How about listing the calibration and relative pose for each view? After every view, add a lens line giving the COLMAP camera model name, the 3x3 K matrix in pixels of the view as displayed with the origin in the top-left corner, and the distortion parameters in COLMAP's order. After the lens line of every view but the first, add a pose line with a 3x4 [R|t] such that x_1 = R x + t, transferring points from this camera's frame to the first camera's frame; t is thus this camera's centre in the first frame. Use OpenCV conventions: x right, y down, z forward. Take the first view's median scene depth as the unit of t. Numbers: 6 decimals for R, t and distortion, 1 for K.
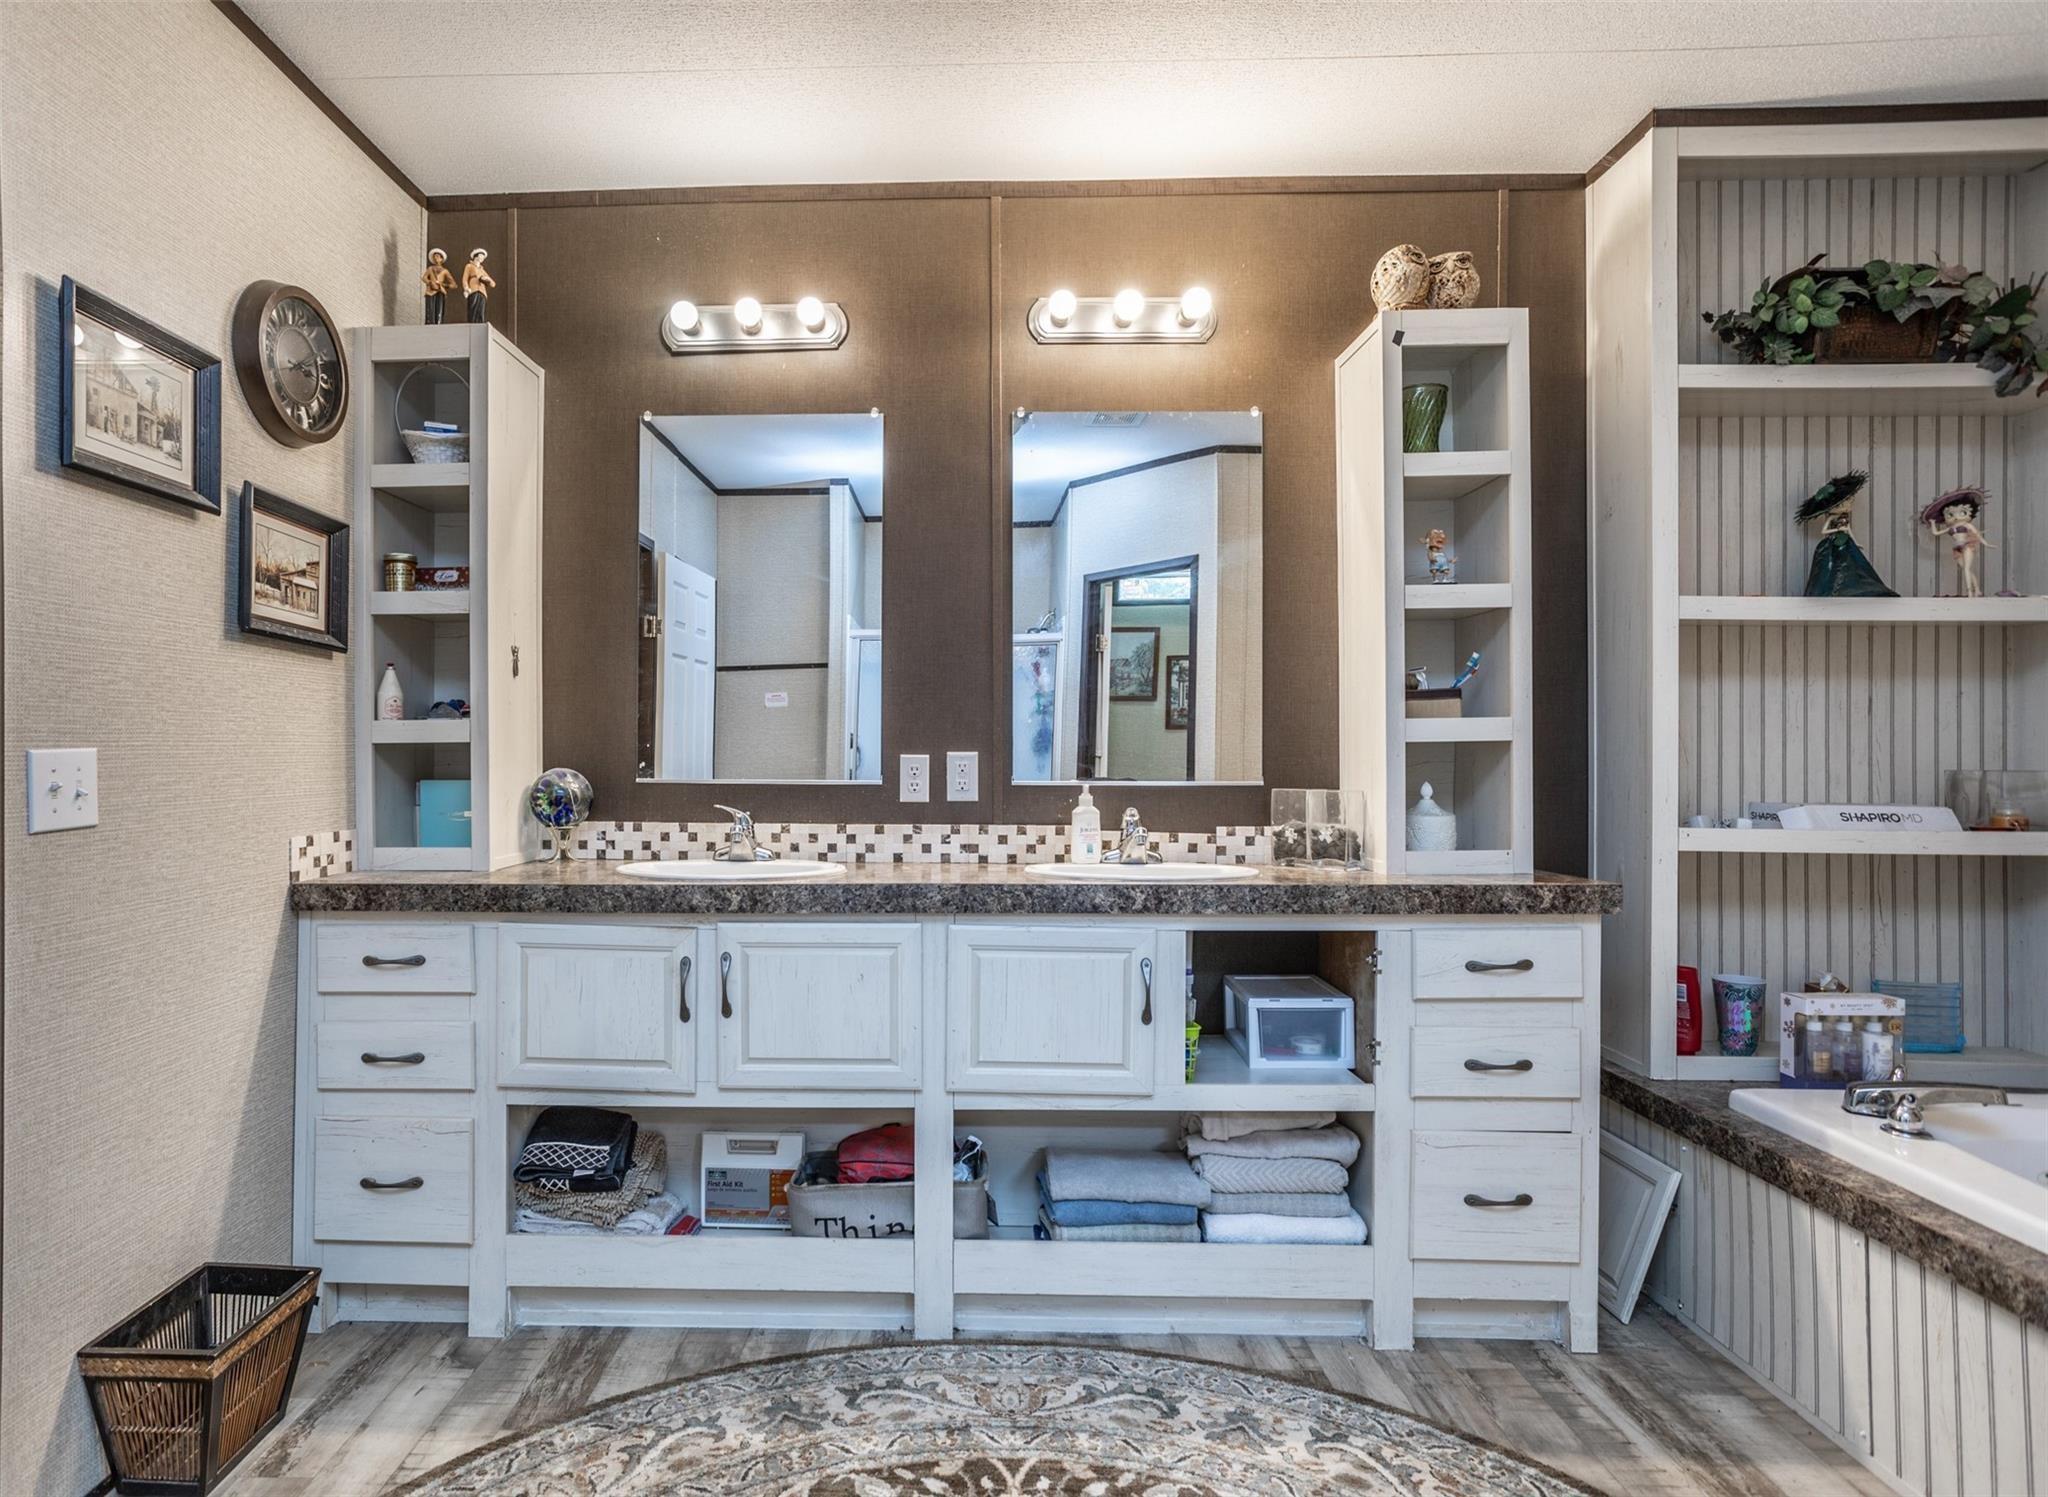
lens RADIAL K [[1102.0, 0, 928.5], [0, 1102.0, 750.5], [0, 0, 1]] dist [-0.066433, 0.045883]
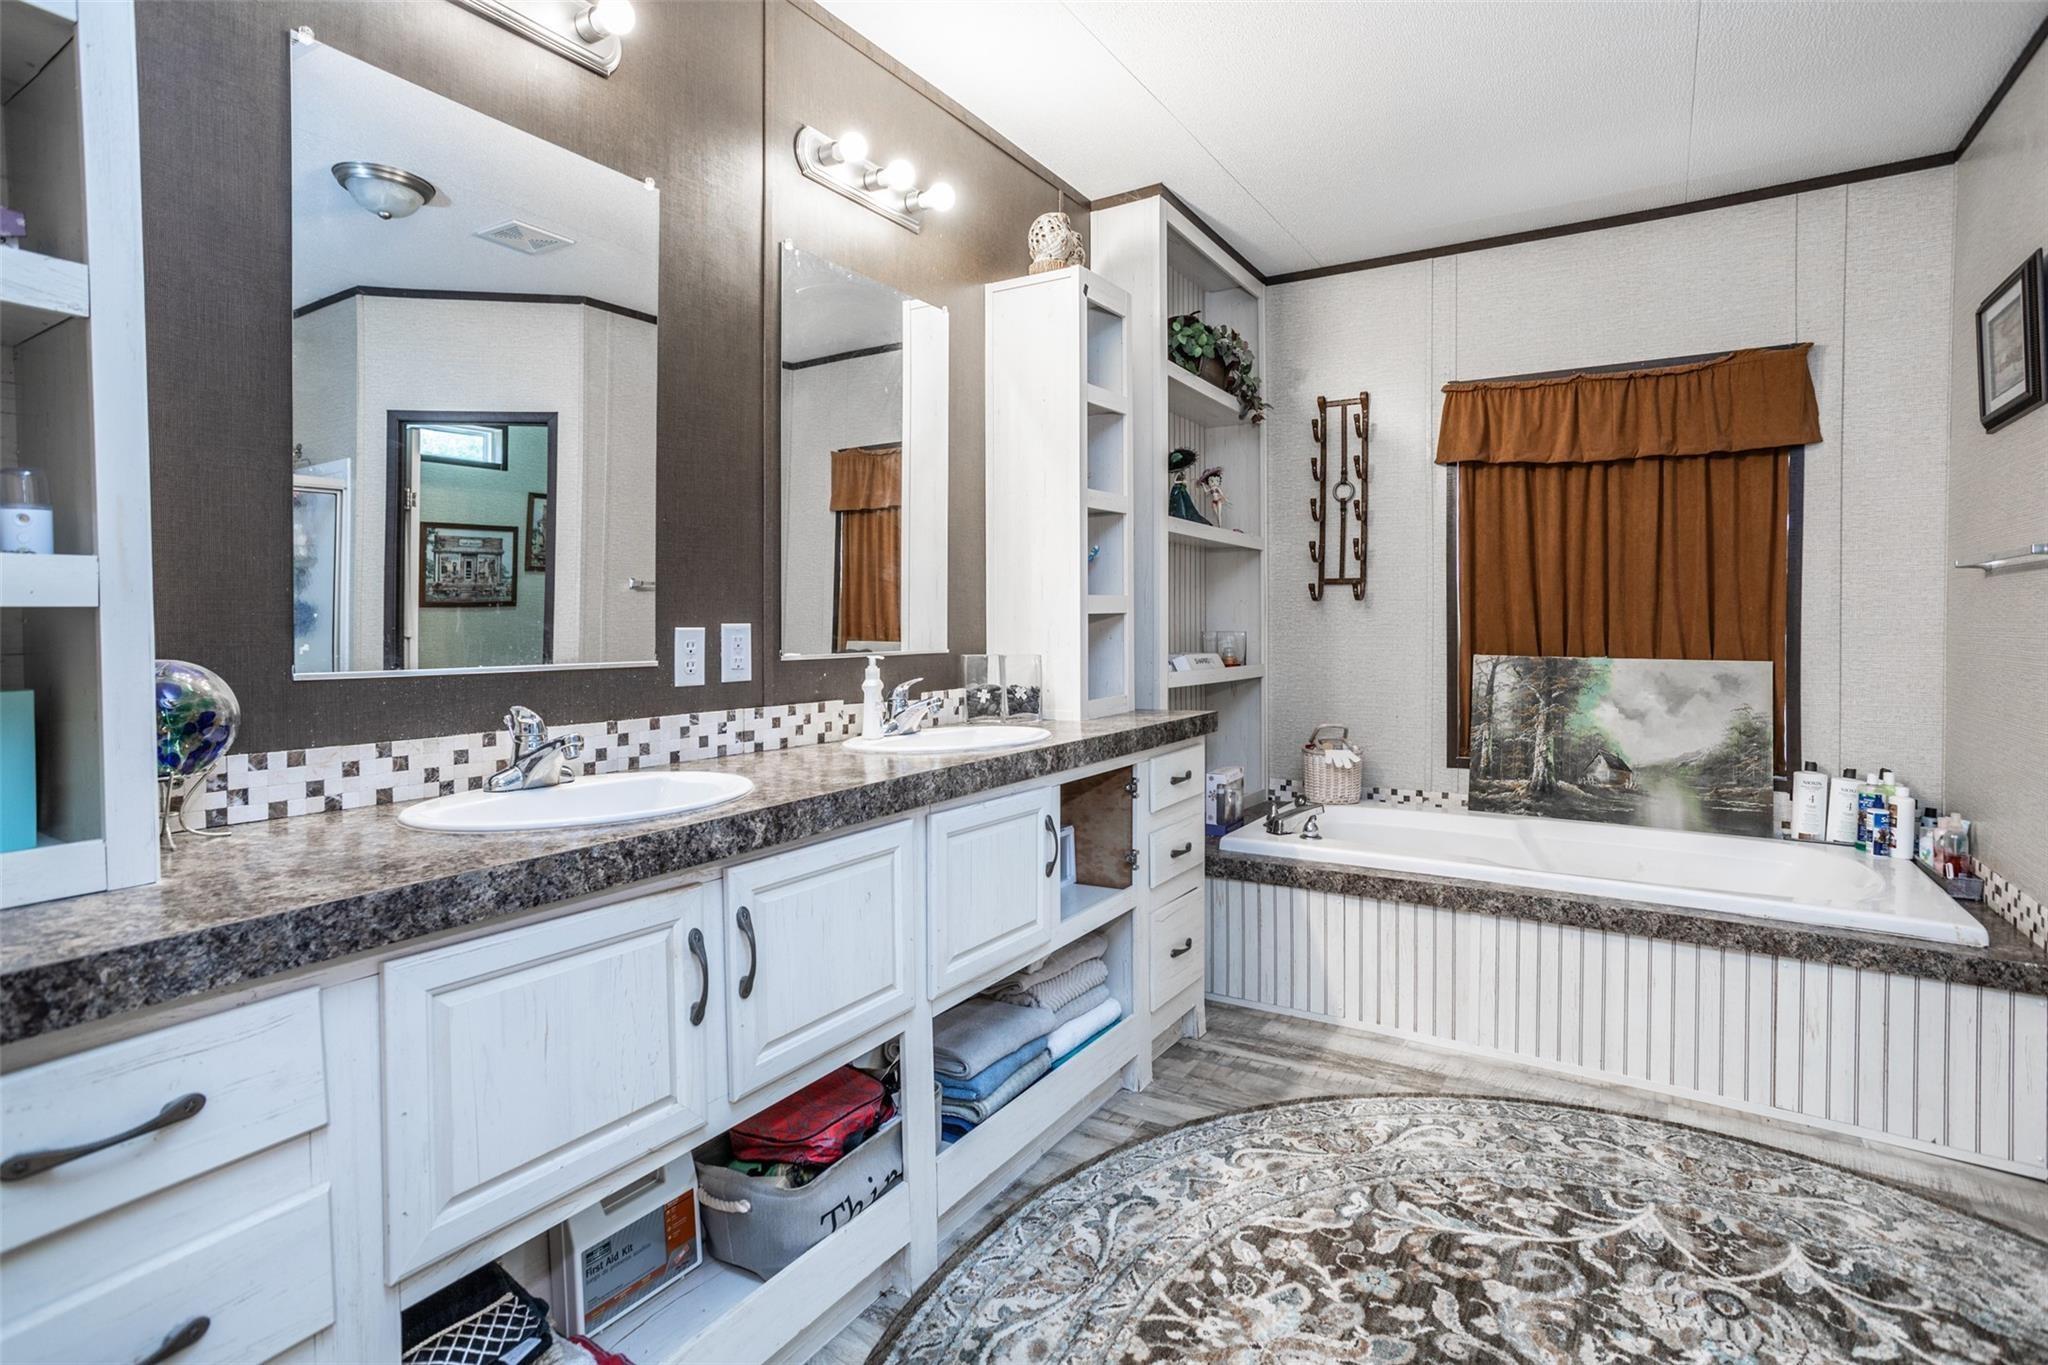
lens RADIAL K [[1015.4, 0, 1028.2], [0, 1015.4, 629.4], [0, 0, 1]] dist [-0.049563, 0.030277]
pose [[0.493428, -0.009560, 0.869734, -0.594421], [0.002352, 0.999951, 0.009657, -0.001568], [-0.869784, -0.002720, 0.493426, 0.466265]]
